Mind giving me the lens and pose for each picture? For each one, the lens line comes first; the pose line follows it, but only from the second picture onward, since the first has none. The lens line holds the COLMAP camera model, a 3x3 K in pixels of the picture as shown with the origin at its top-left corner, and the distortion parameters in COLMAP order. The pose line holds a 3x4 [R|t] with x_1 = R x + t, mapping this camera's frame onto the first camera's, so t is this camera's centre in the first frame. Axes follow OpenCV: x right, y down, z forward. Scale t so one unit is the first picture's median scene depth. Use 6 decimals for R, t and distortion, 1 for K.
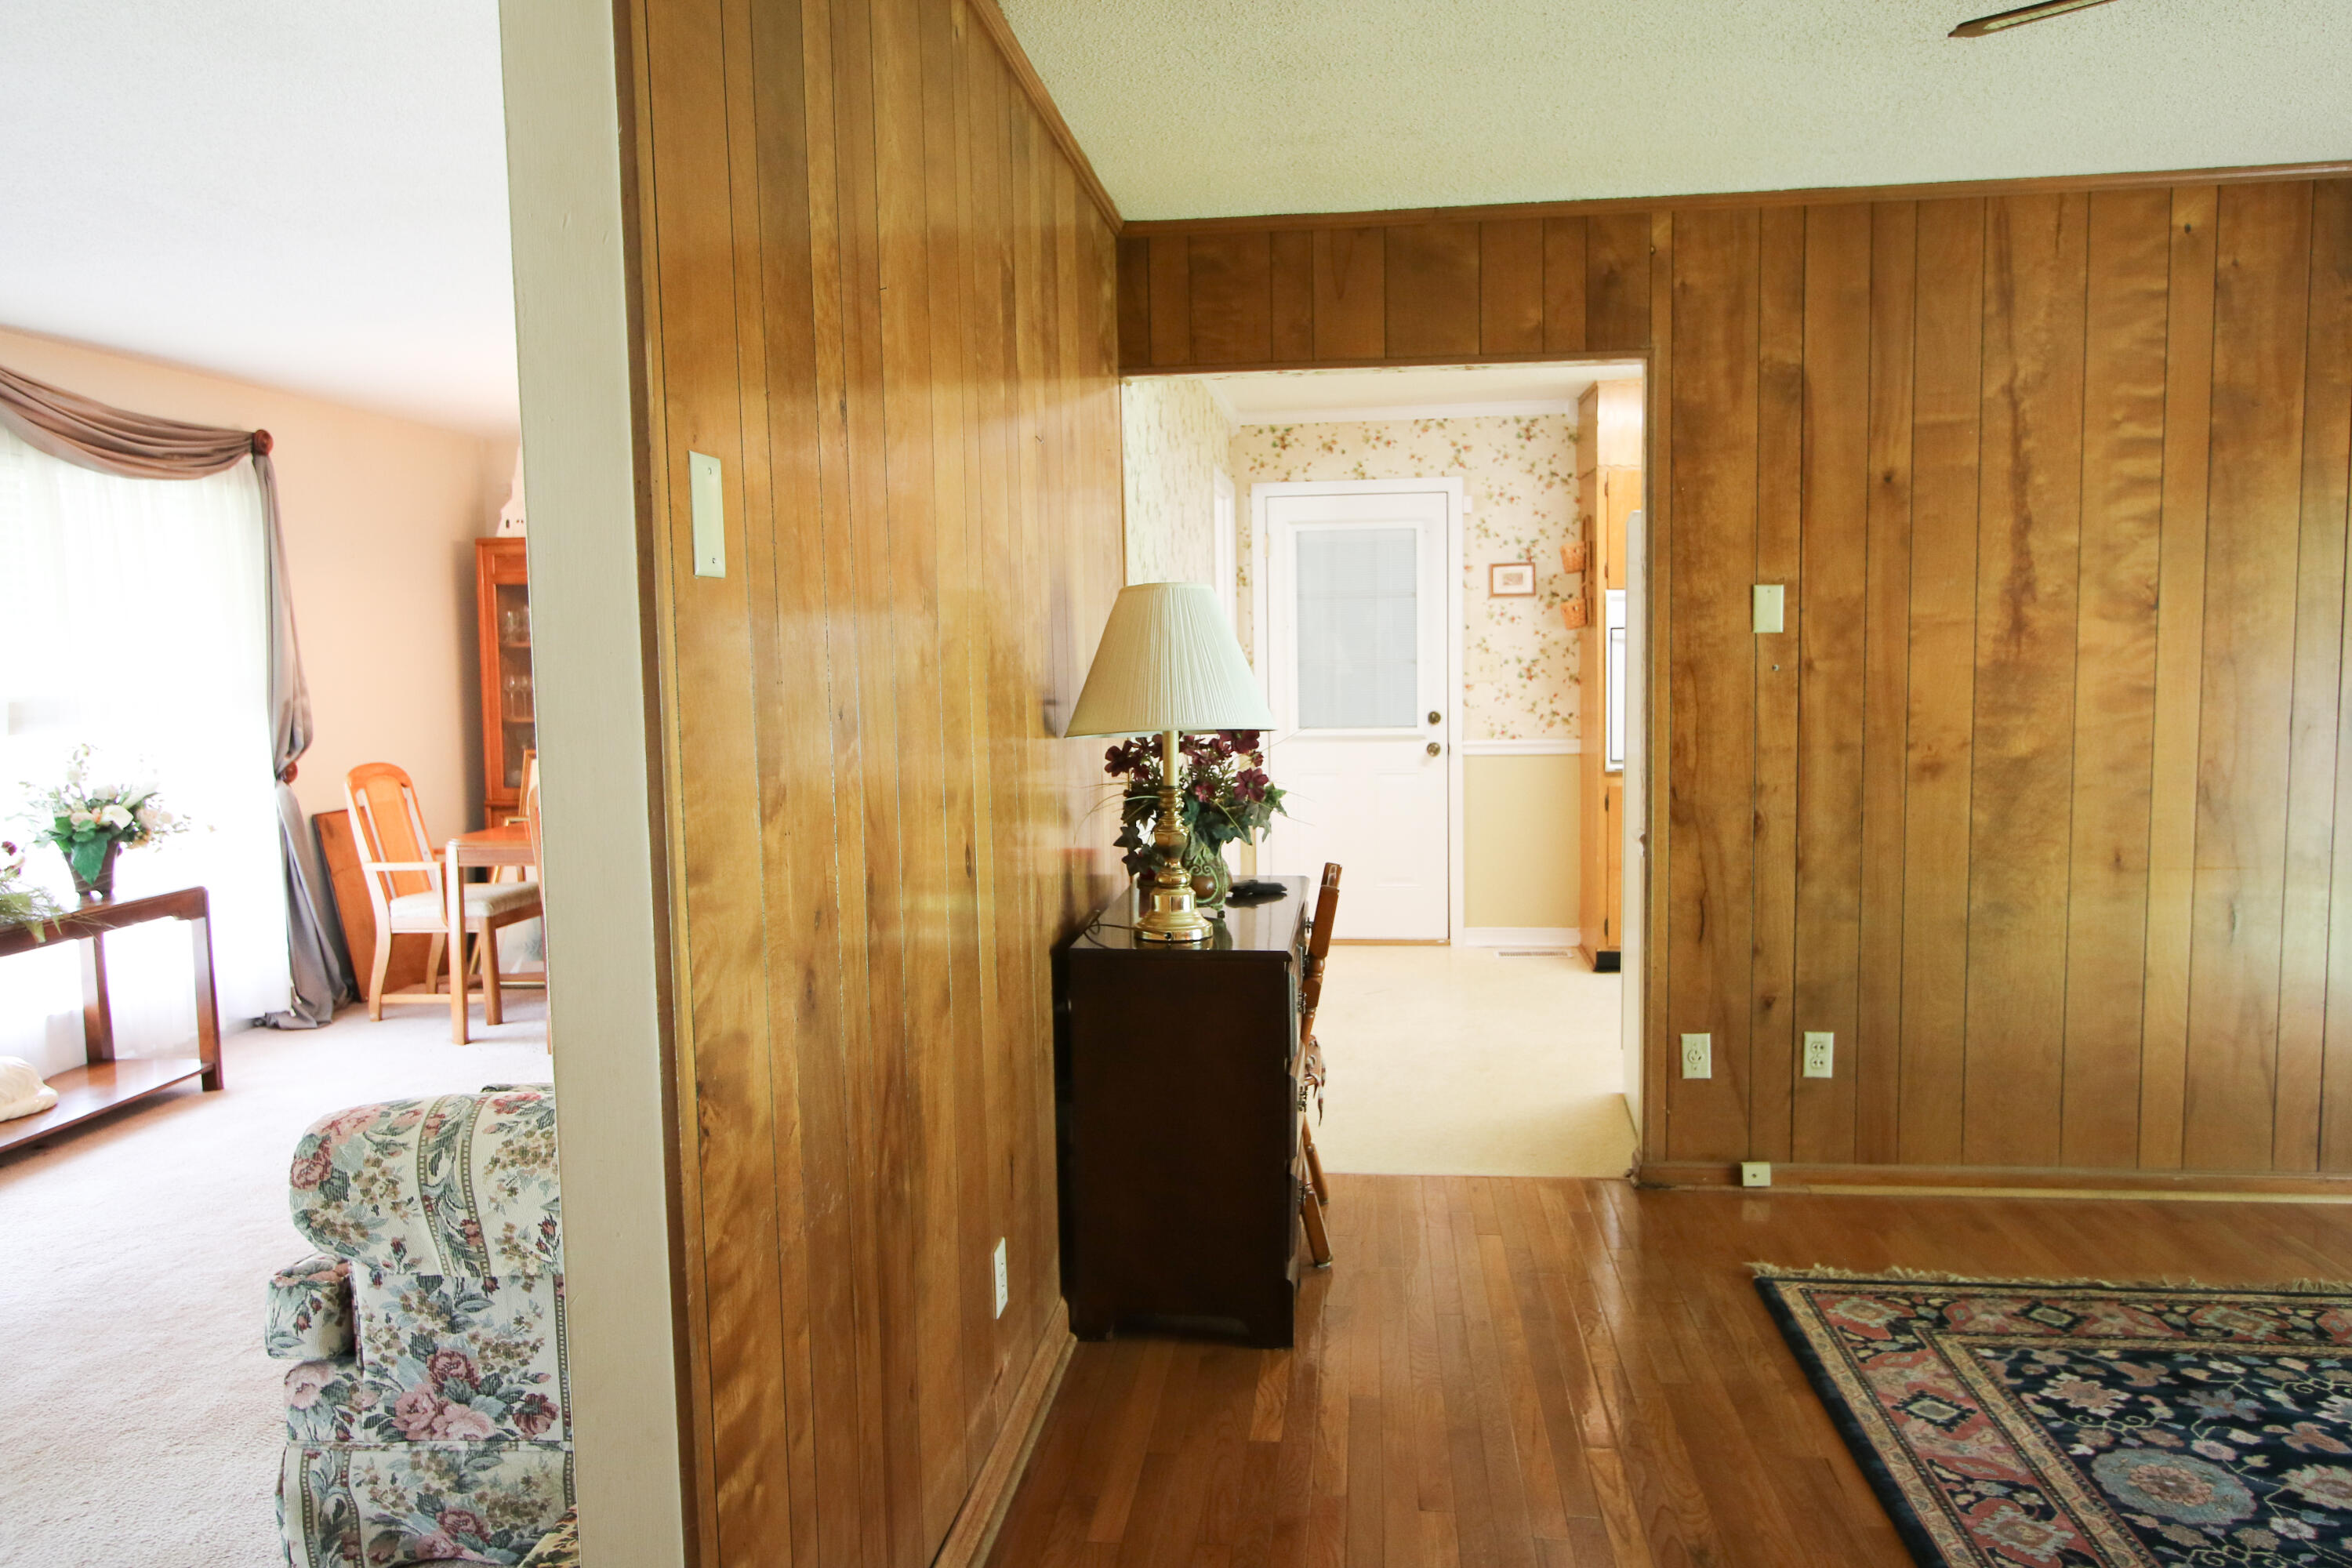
lens RADIAL K [[1610.3, 0, 1182.8], [0, 1610.3, 787.8], [0, 0, 1]] dist [-0.004004, 0.010377]
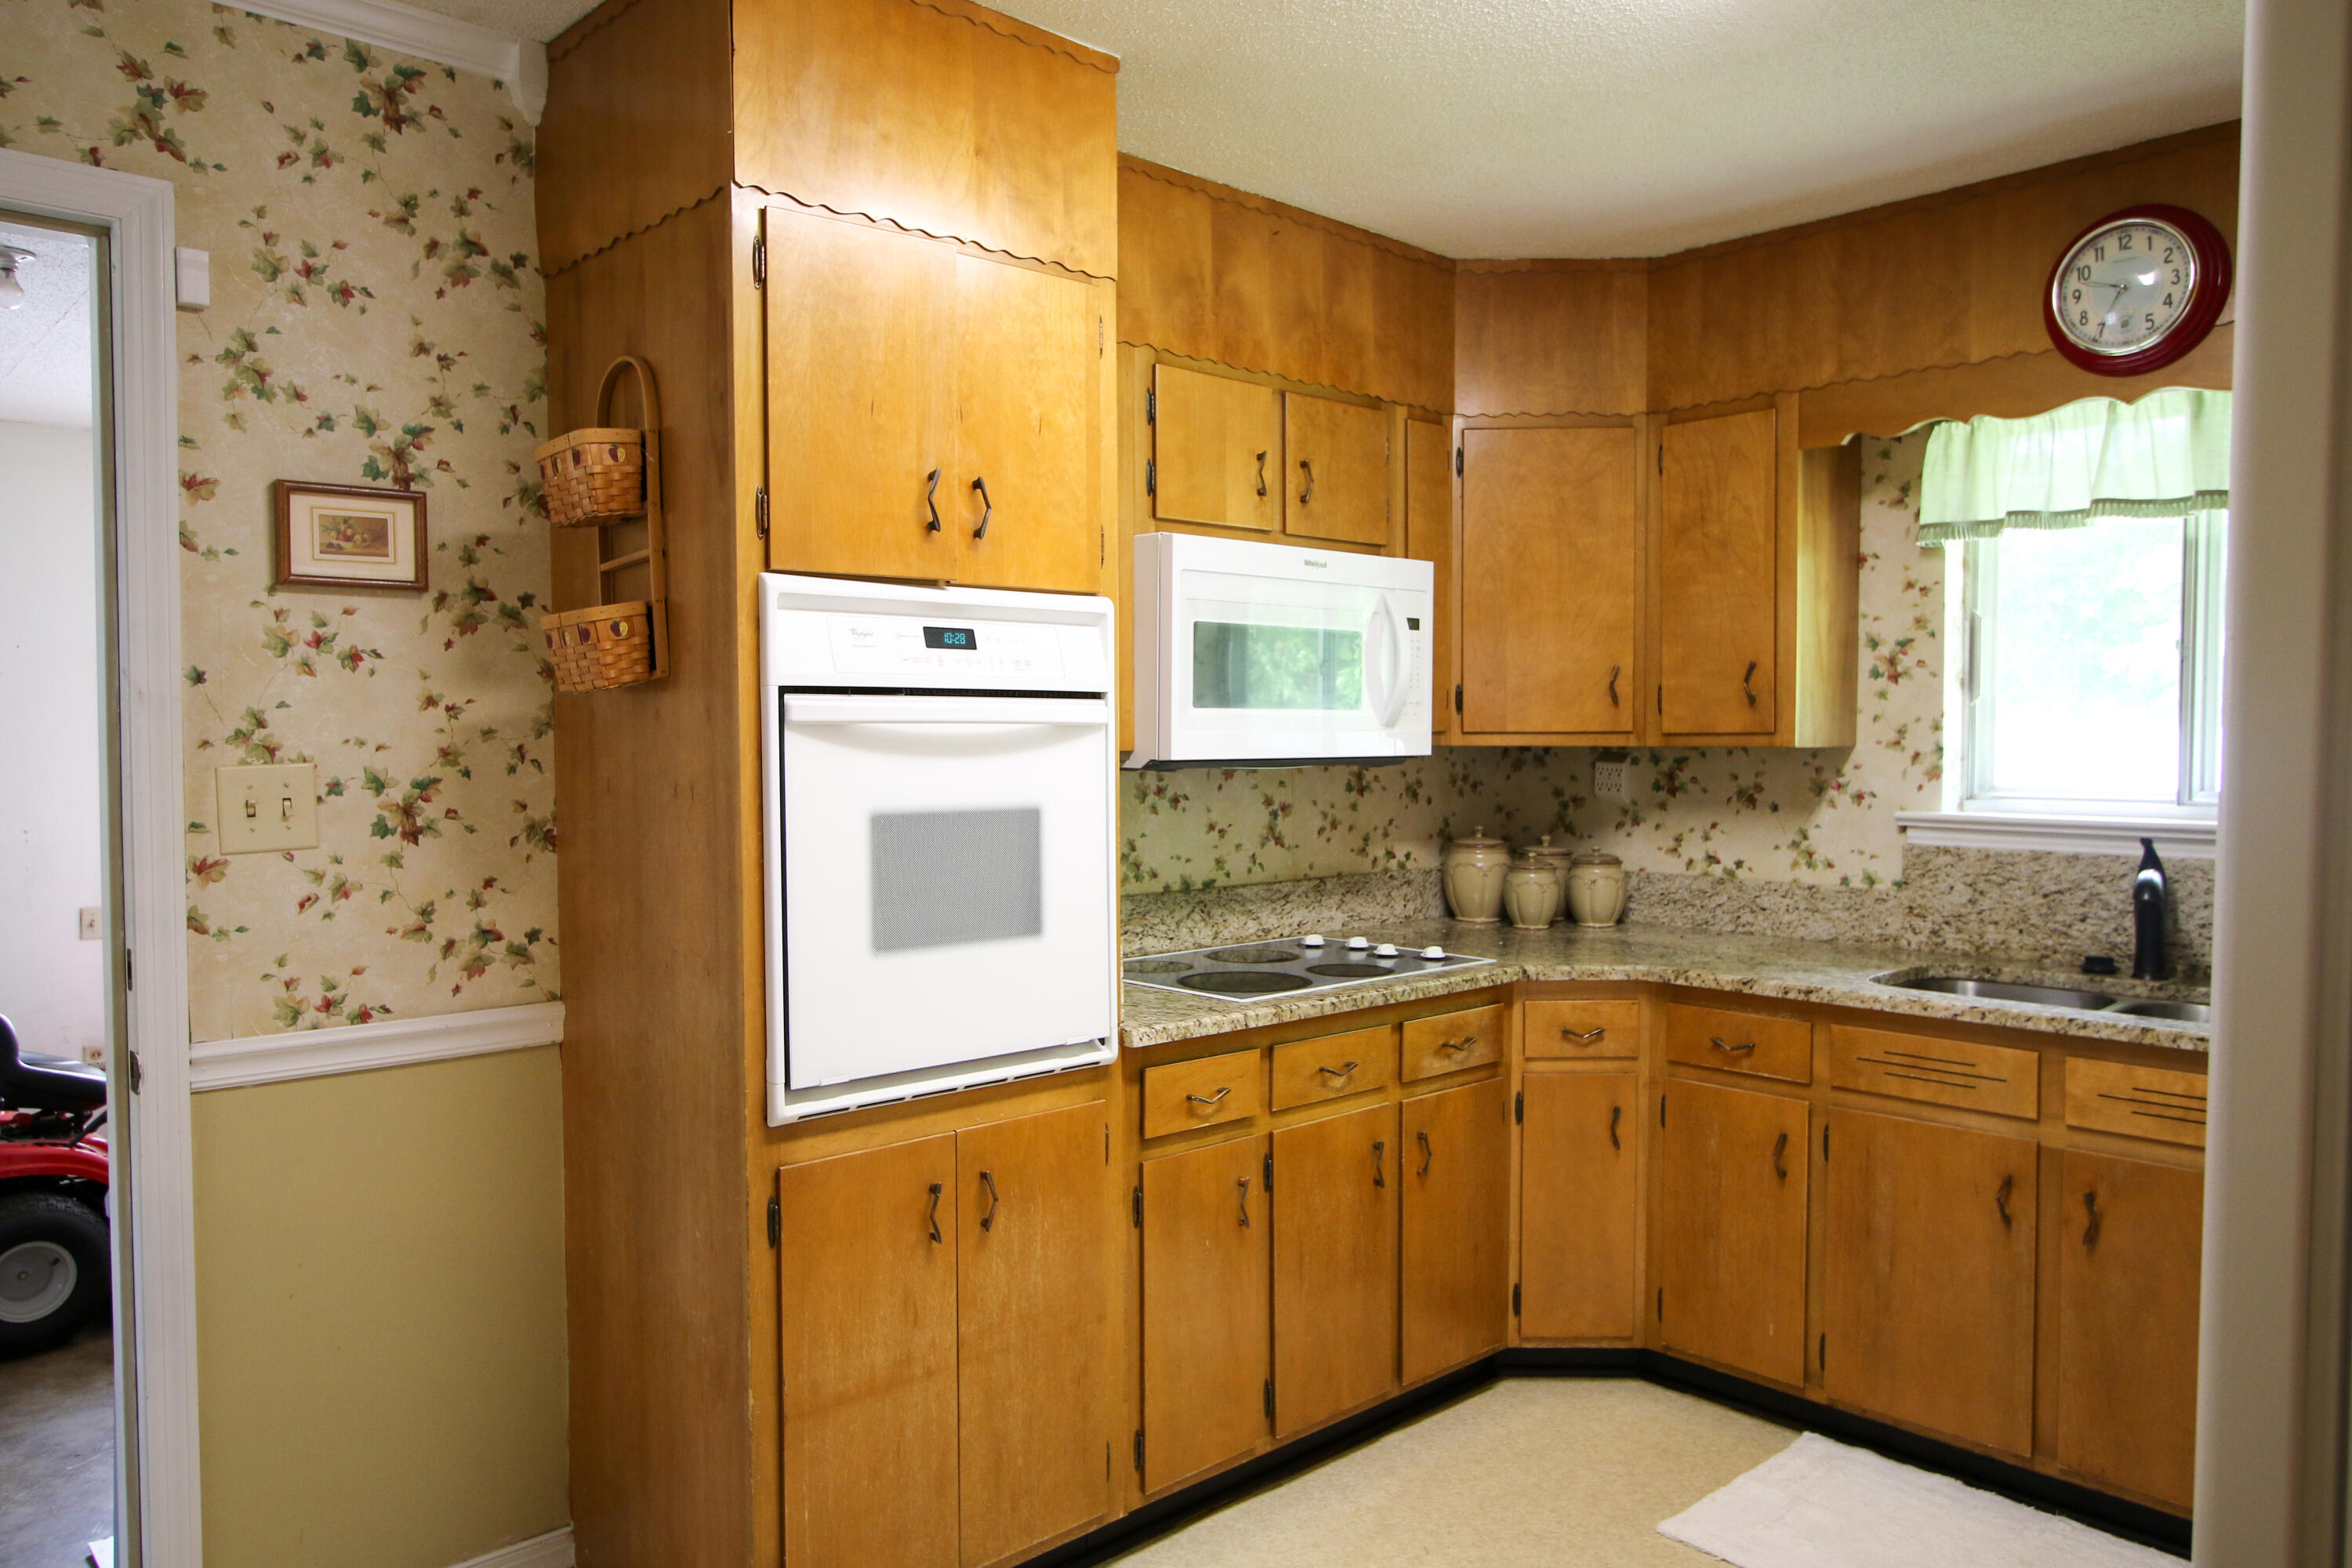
lens RADIAL K [[1610.3, 0, 1182.8], [0, 1610.3, 787.8], [0, 0, 1]] dist [-0.004004, 0.010377]
pose [[0.643268, -0.008937, 0.765589, 0.062220], [0.057057, 0.997711, -0.036294, -0.056985], [-0.763512, 0.067028, 0.642305, 0.664003]]
